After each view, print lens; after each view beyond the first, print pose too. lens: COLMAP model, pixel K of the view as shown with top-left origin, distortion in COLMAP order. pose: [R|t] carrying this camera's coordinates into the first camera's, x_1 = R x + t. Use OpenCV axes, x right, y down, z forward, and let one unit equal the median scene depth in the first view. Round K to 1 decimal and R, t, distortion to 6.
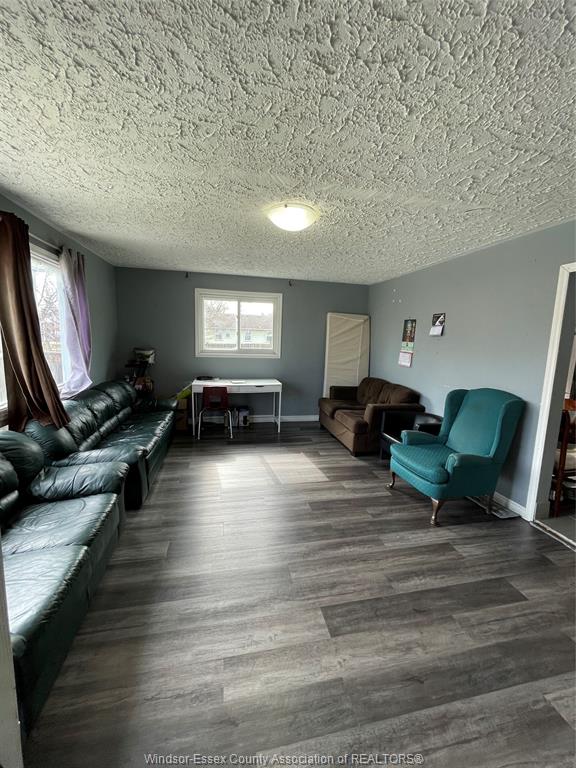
lens RADIAL K [[312.8, 0, 289.1], [0, 312.8, 380.6], [0, 0, 1]] dist [-0.001789, 0.000160]
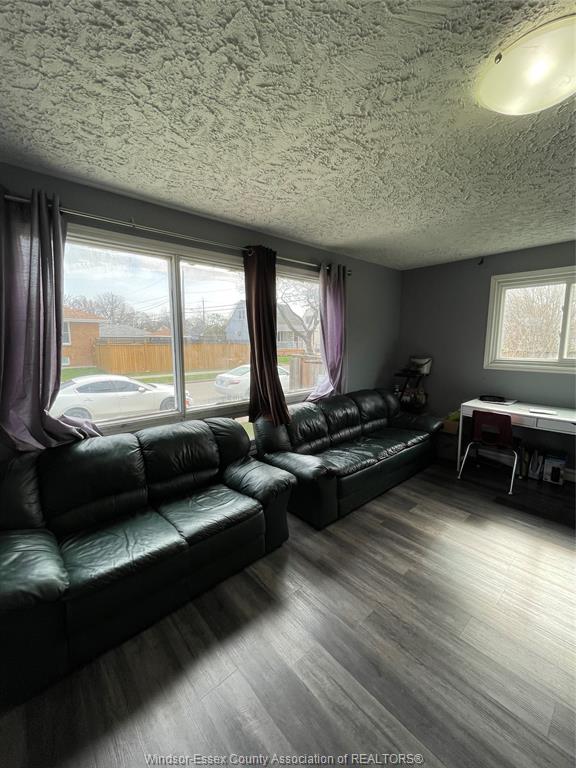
lens RADIAL K [[312.8, 0, 289.1], [0, 312.8, 380.6], [0, 0, 1]] dist [-0.001789, 0.000160]
pose [[0.491746, 0.077673, -0.867268, 0.142693], [-0.099773, 0.994479, 0.032495, -0.029258], [0.865004, 0.070551, 0.496781, 0.267384]]
